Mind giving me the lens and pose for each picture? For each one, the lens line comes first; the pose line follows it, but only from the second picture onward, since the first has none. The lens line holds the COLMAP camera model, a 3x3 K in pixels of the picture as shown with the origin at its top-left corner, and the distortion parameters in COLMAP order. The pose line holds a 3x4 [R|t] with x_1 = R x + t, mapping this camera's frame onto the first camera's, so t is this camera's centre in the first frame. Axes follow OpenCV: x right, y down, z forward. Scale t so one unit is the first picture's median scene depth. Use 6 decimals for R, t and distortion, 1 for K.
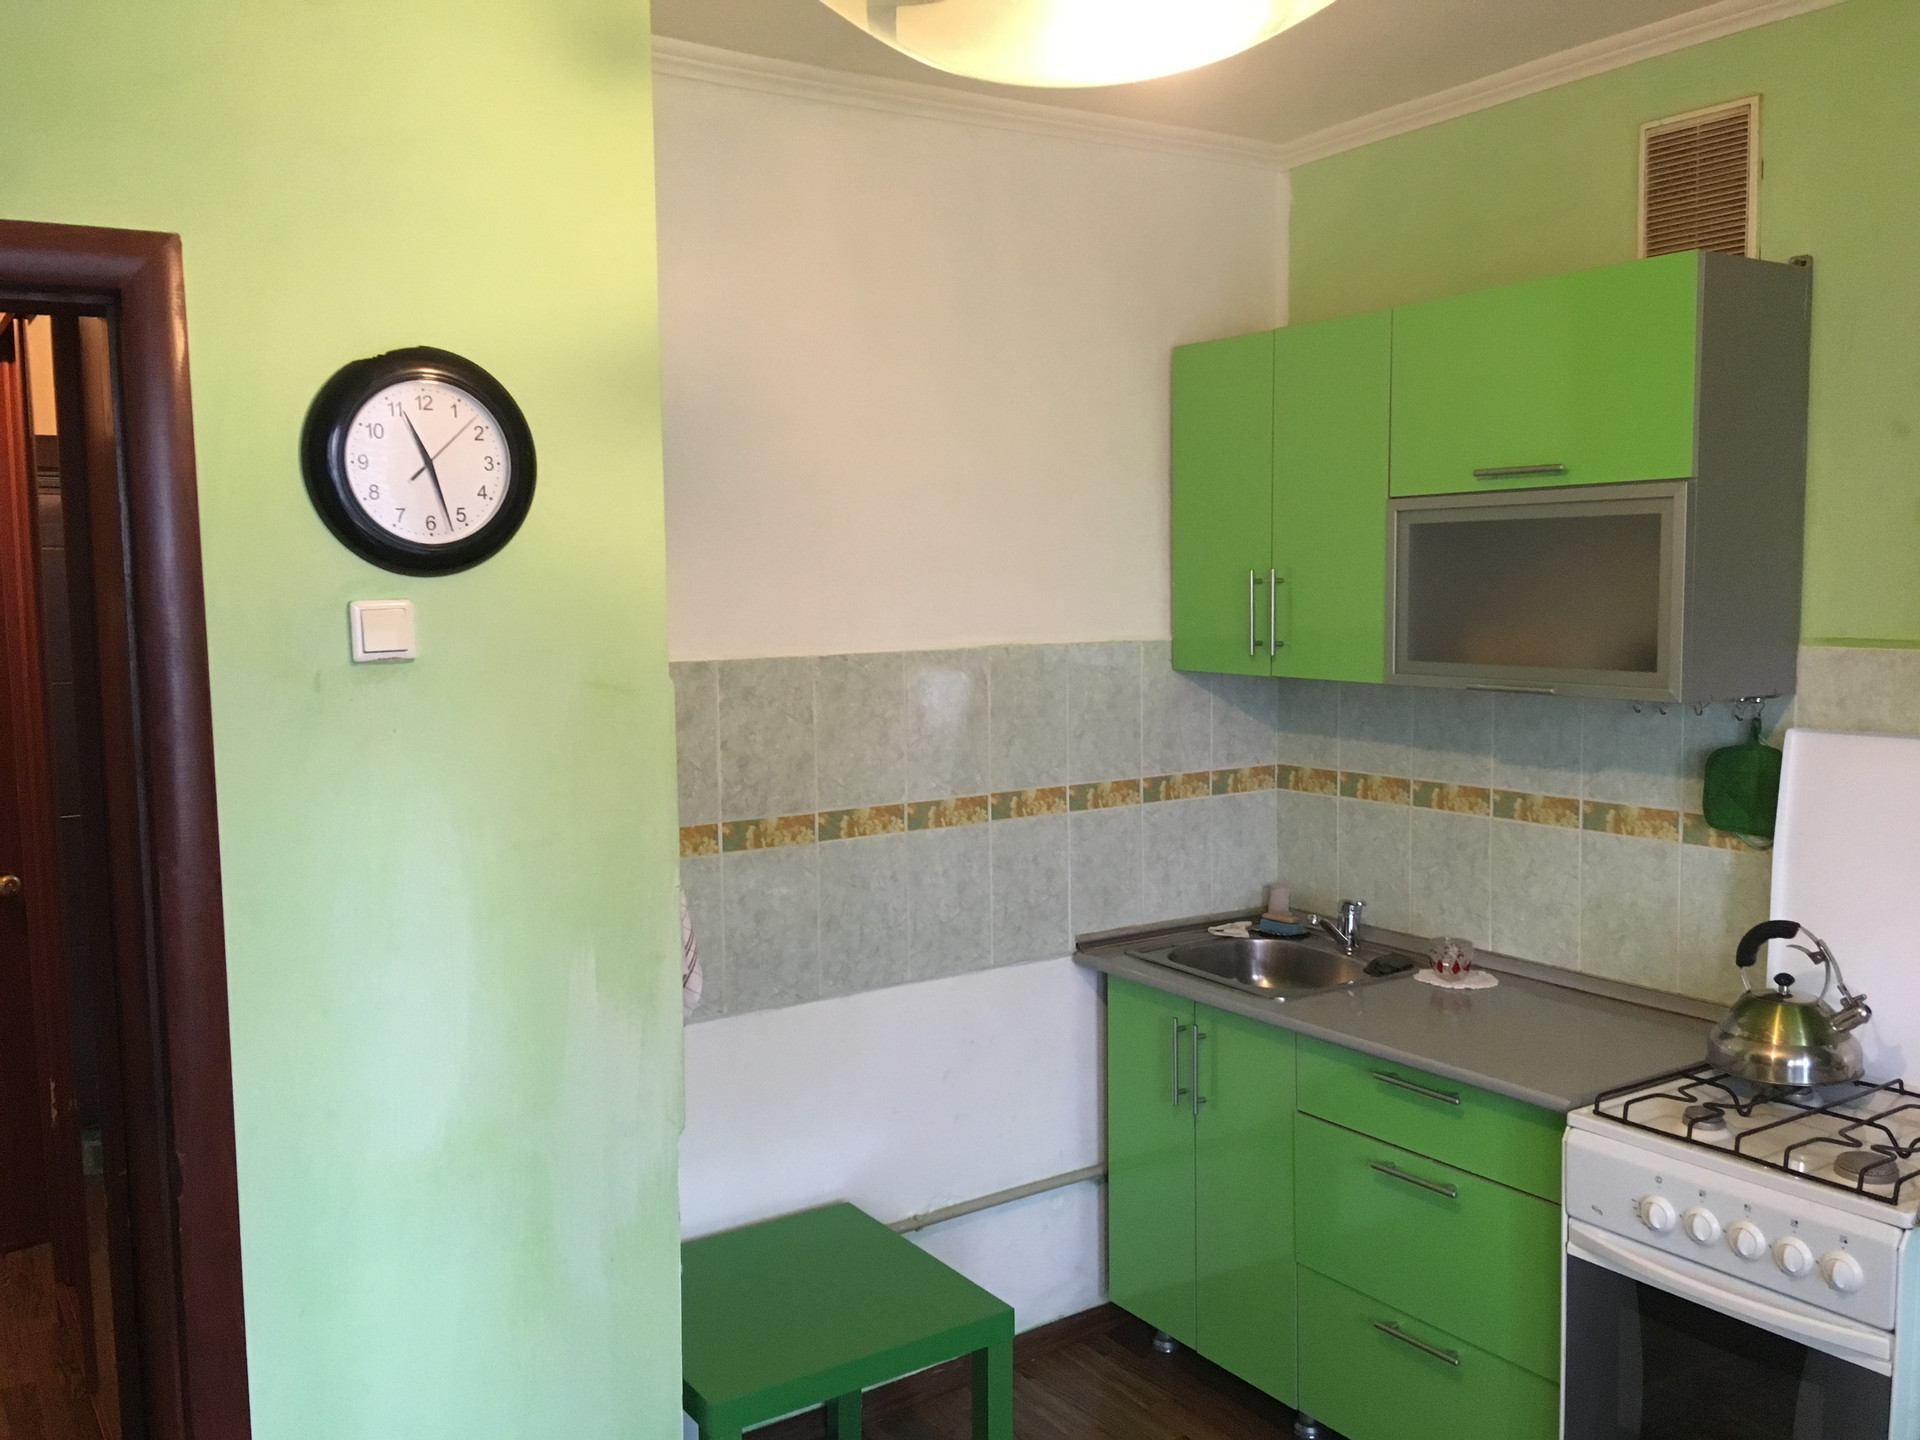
lens RADIAL K [[1656.8, 0, 950.9], [0, 1656.8, 712.9], [0, 0, 1]] dist [0.089957, -0.048867]
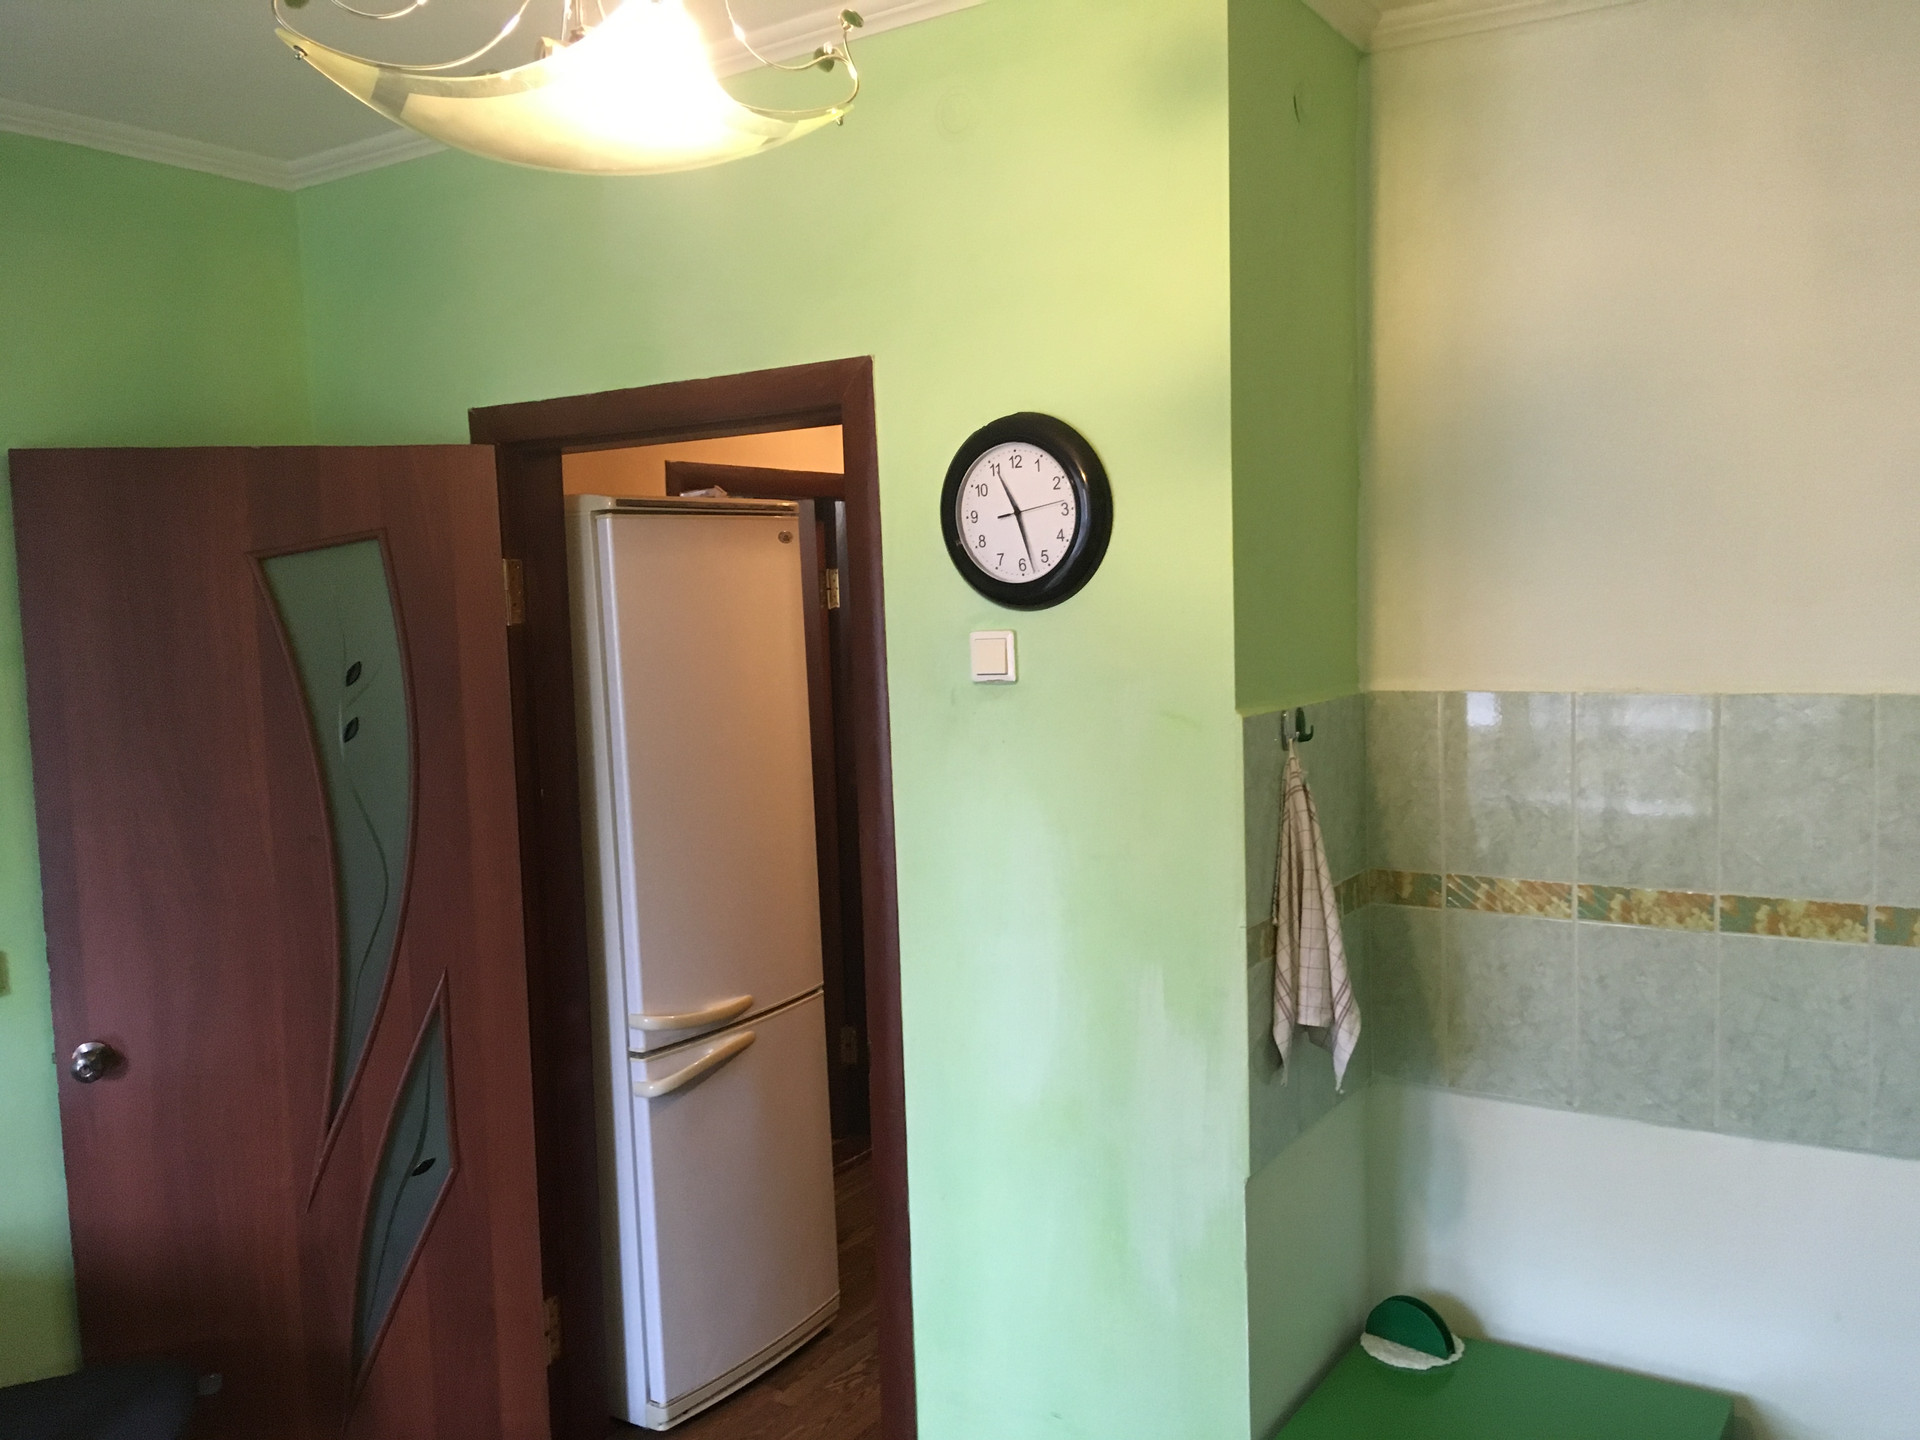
lens RADIAL K [[1656.8, 0, 956.8], [0, 1656.8, 726.7], [0, 0, 1]] dist [0.089957, -0.048867]
pose [[0.382132, 0.064254, -0.921871, 0.525356], [-0.054832, 0.997399, 0.046789, -0.037334], [0.922479, 0.032669, 0.384662, 0.368105]]
